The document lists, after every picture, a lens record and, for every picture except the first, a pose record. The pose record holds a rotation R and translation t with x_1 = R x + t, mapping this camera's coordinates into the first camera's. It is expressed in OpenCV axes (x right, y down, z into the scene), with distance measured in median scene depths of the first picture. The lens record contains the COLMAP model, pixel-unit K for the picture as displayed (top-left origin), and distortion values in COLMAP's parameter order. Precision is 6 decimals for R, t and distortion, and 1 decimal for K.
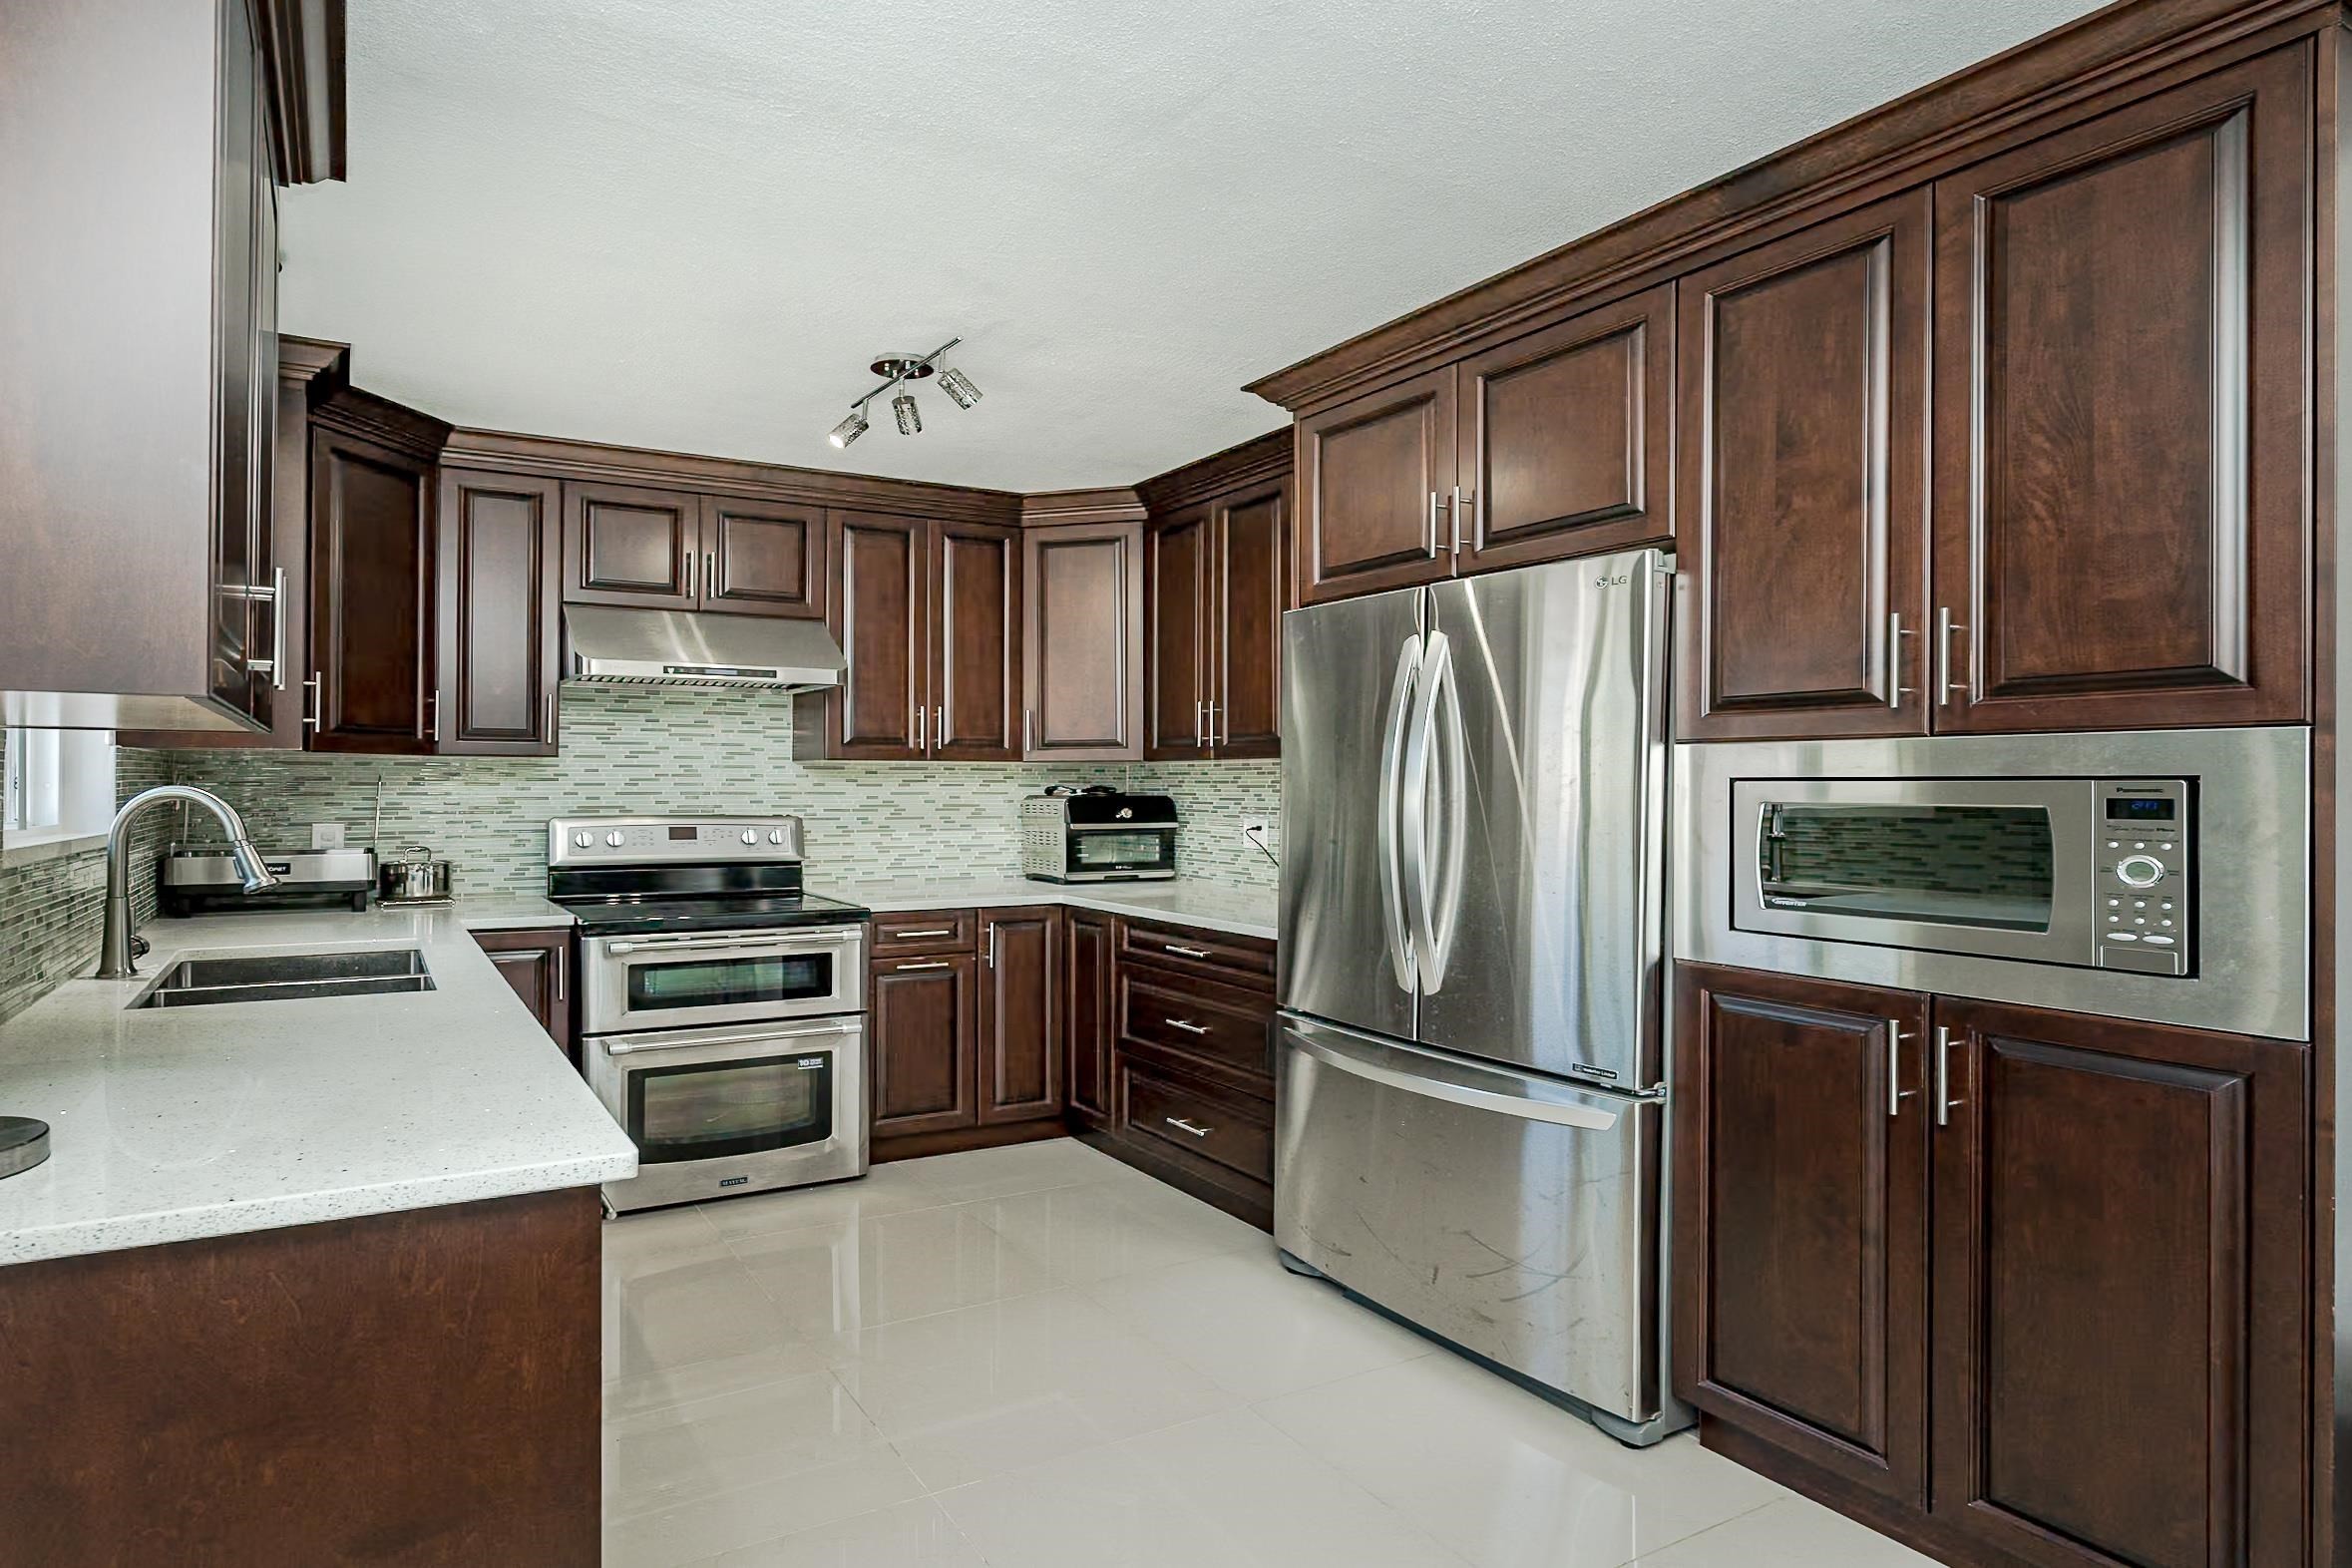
lens RADIAL K [[1393.6, 0, 1176.0], [0, 1393.6, 784.0], [0, 0, 1]] dist [-0.011013, 0.000138]
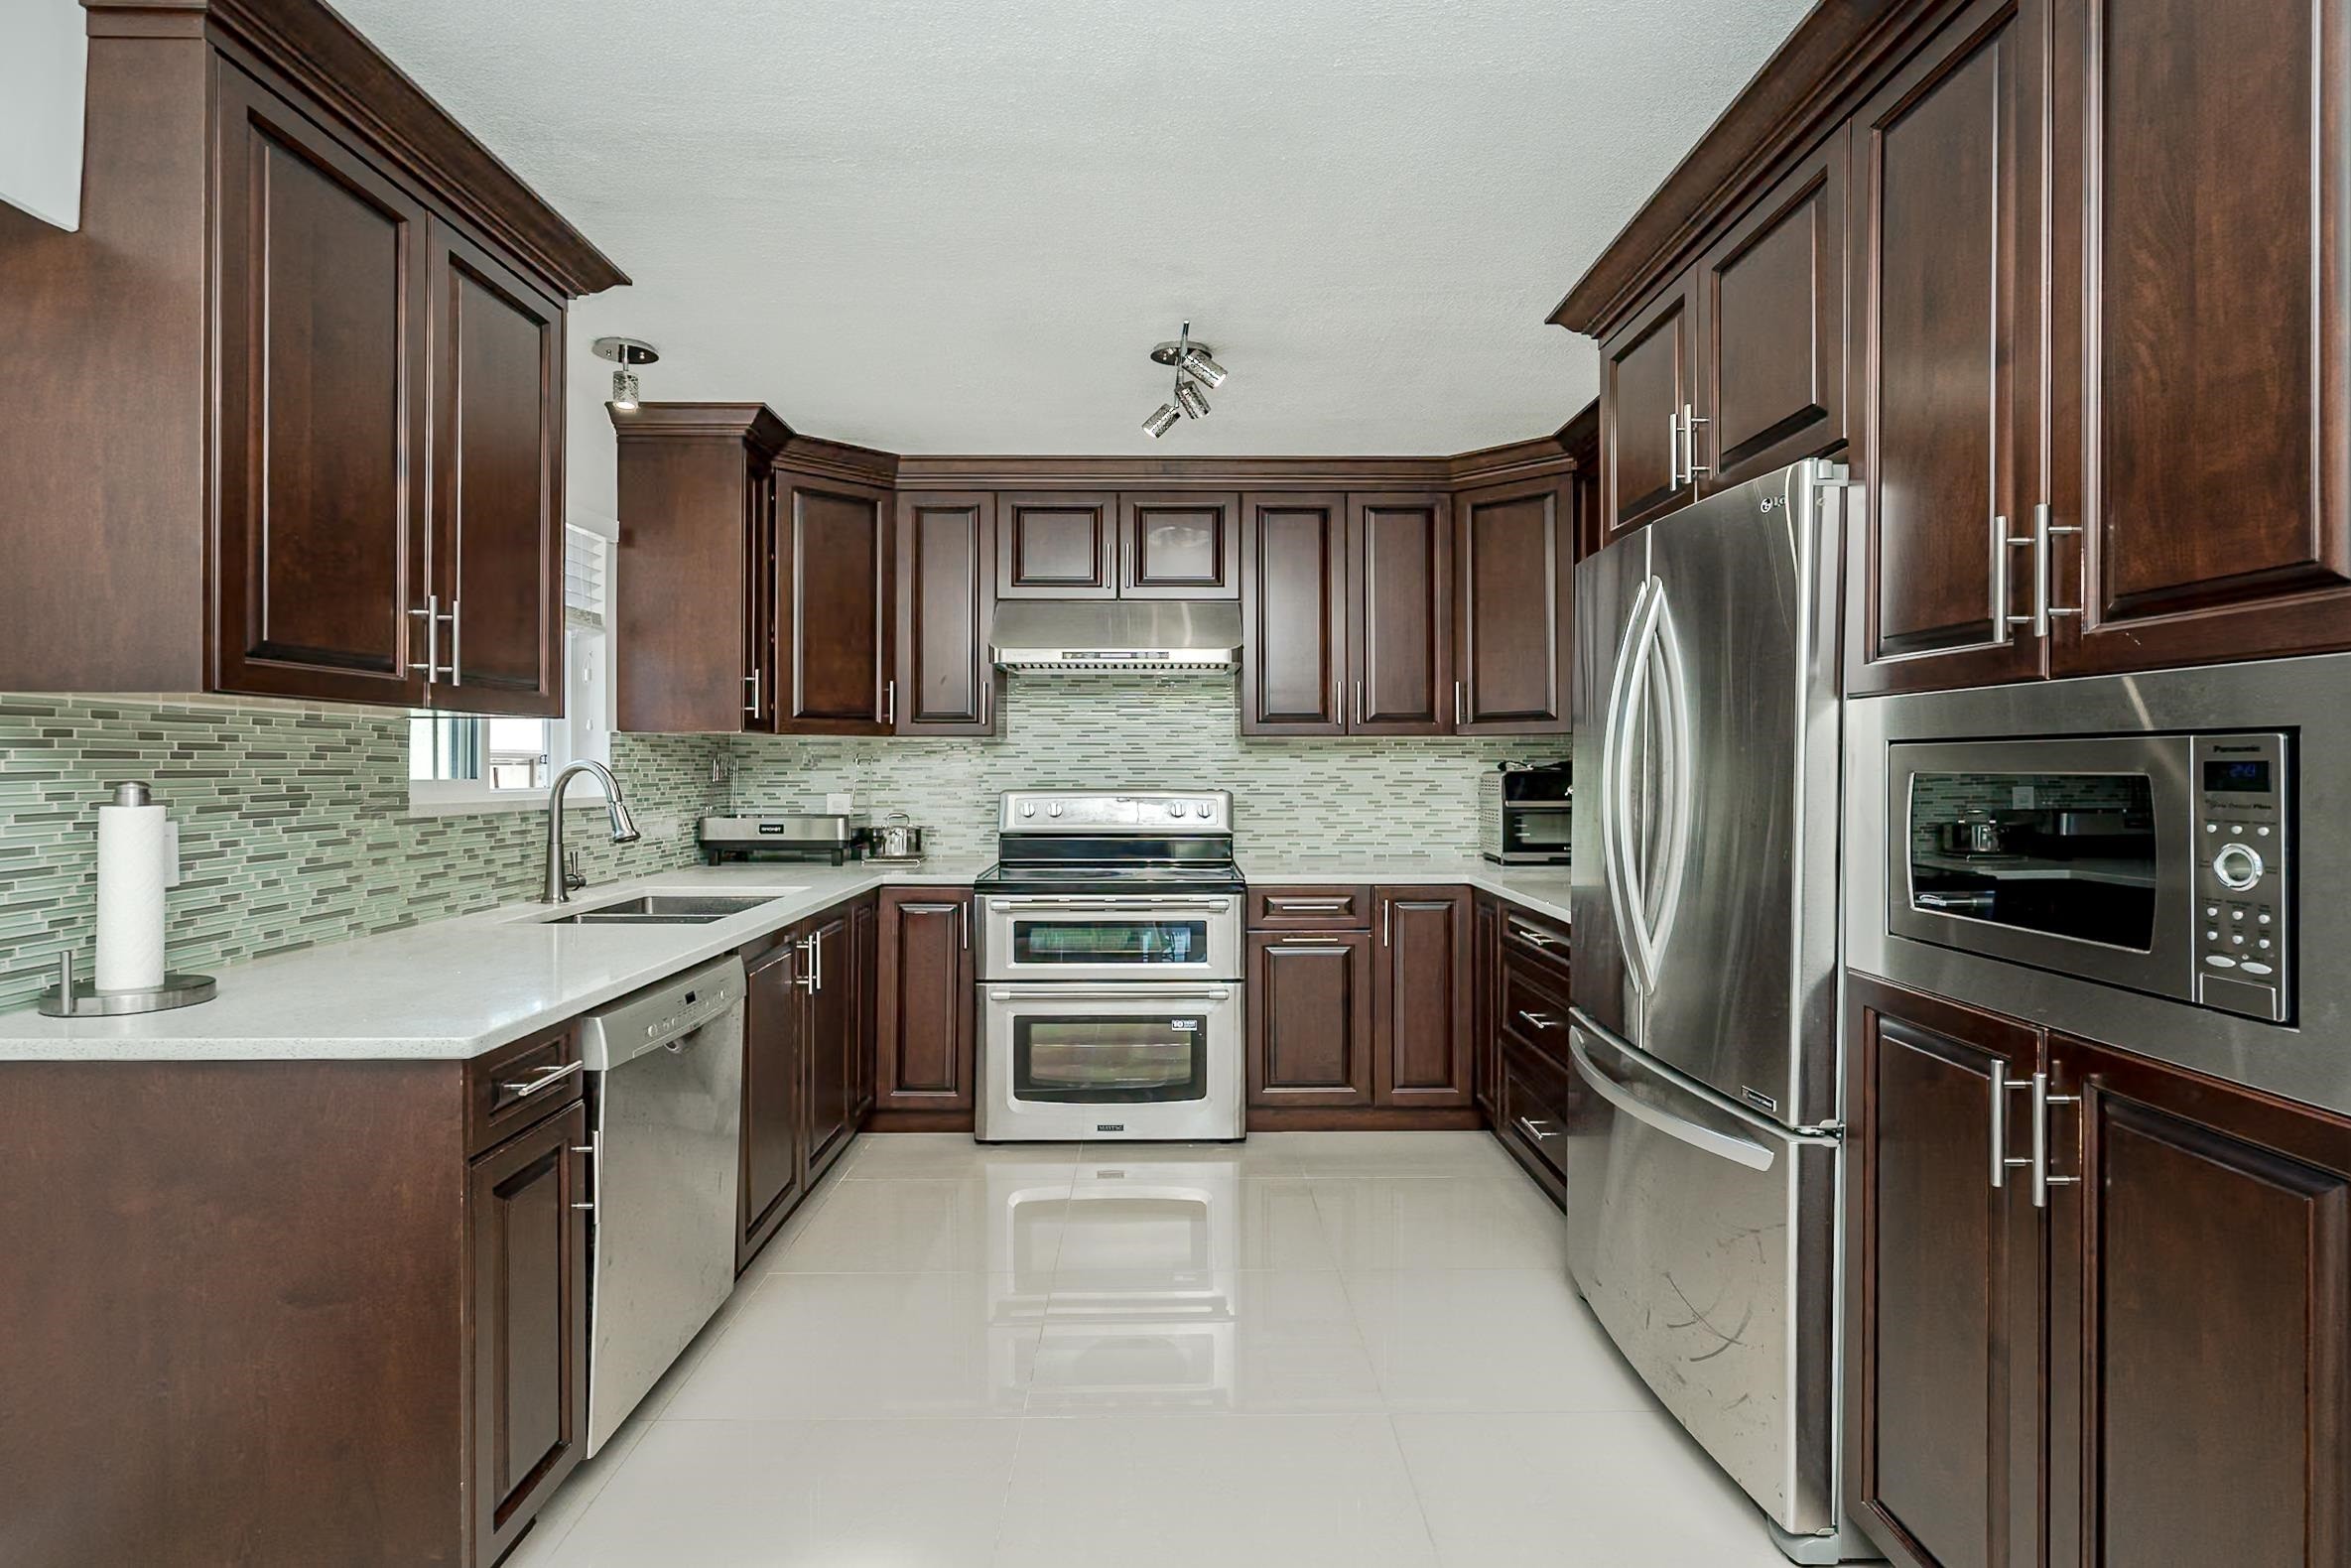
lens RADIAL K [[1442.1, 0, 1178.8], [0, 1442.1, 762.4], [0, 0, 1]] dist [-0.000084, -0.000792]
pose [[0.866557, -0.004060, -0.499062, 0.279474], [0.003351, 0.999992, -0.002317, 0.005228], [0.499067, 0.000336, 0.866563, 0.056329]]
